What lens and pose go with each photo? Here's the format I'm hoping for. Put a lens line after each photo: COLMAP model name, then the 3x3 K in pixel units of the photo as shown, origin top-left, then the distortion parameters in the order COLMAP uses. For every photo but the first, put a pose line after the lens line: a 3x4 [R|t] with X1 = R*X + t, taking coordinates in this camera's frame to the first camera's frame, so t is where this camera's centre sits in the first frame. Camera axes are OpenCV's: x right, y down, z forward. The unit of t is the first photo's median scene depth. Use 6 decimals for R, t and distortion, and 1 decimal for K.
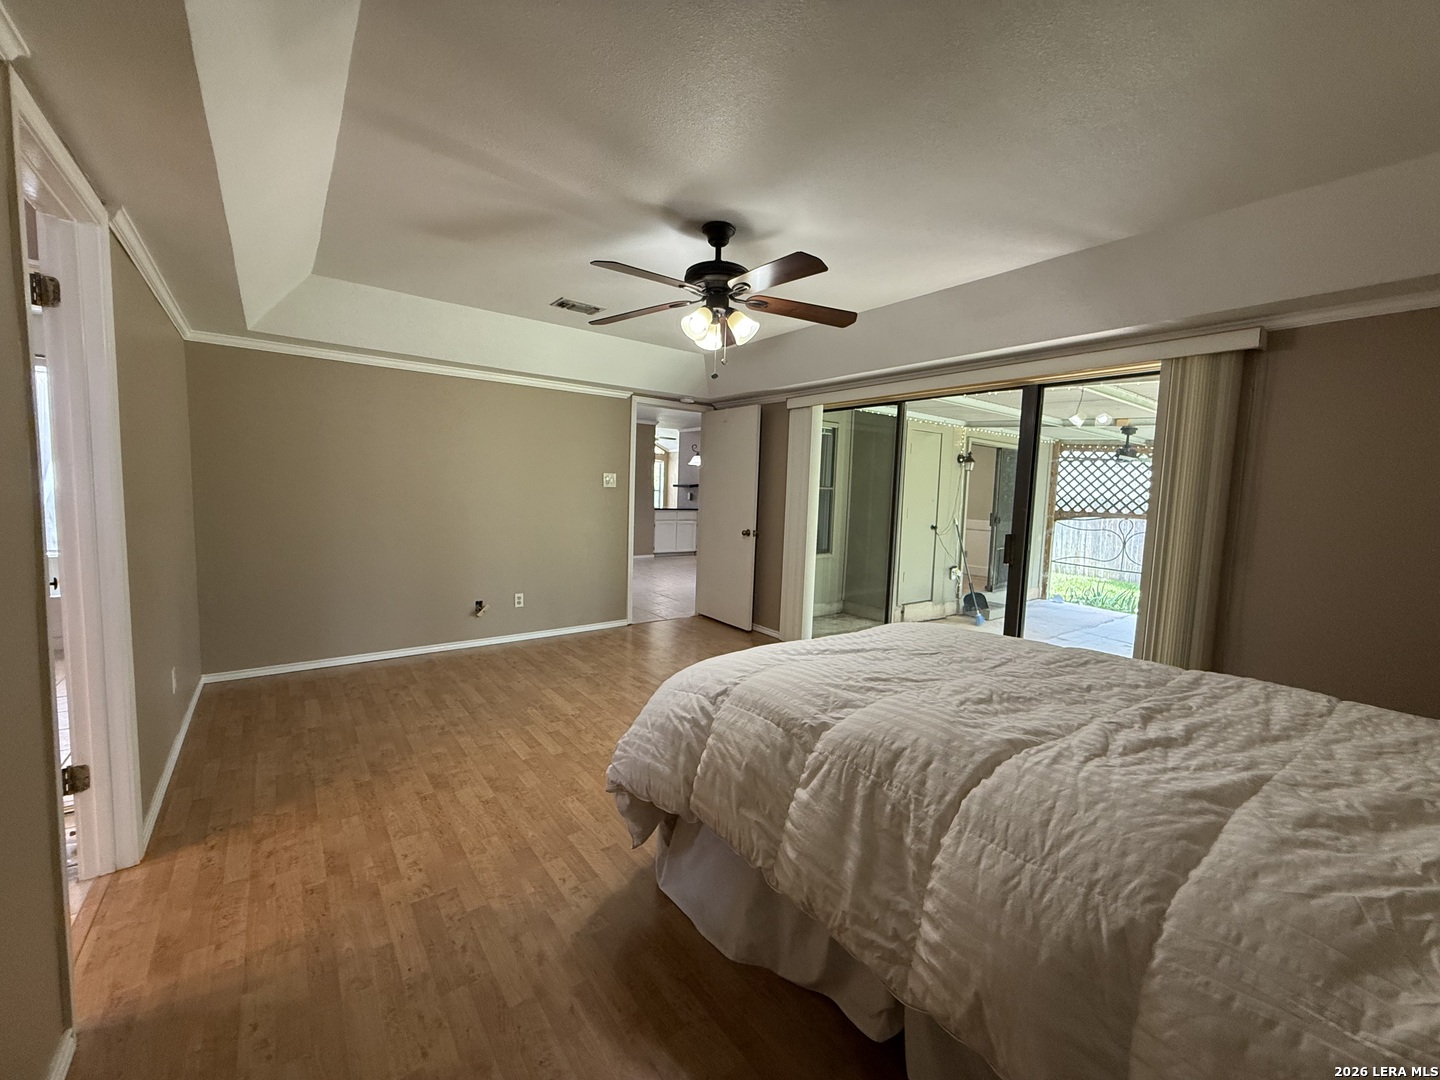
lens RADIAL K [[577.0, 0, 715.0], [0, 577.0, 538.1], [0, 0, 1]] dist [-0.000534, -0.000126]
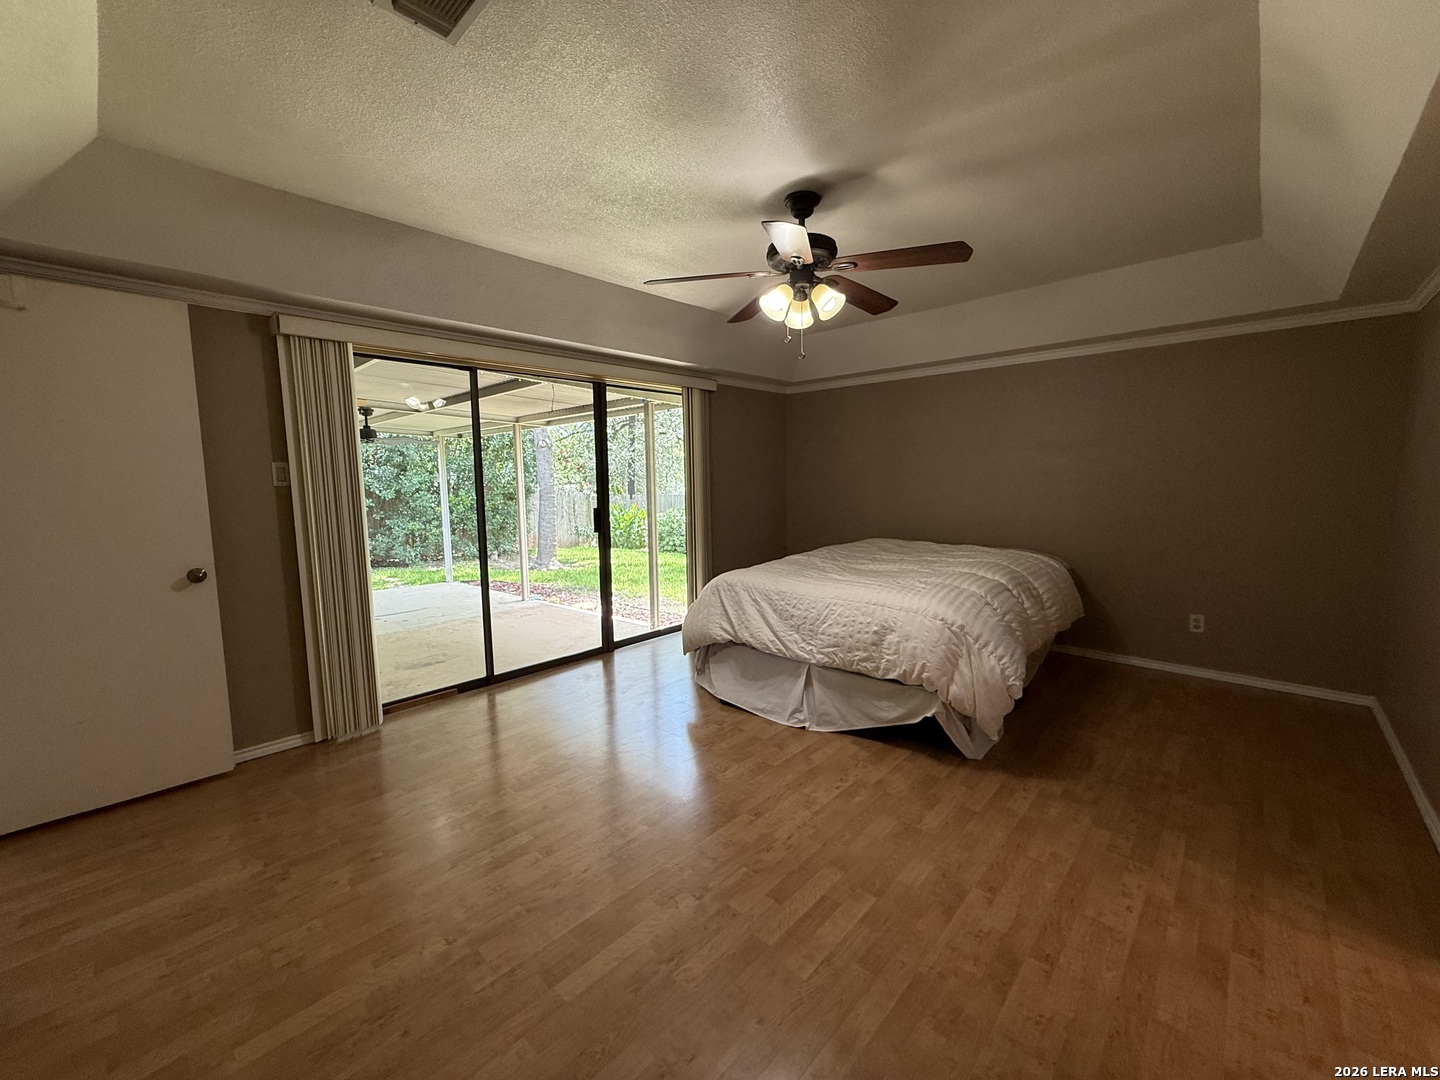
lens RADIAL K [[577.0, 0, 712.4], [0, 577.0, 537.8], [0, 0, 1]] dist [-0.000534, -0.000126]
pose [[-0.165532, -0.133842, 0.977080, -1.027376], [0.096947, 0.983741, 0.151178, -0.153280], [-0.981428, 0.119749, -0.149865, 1.432870]]
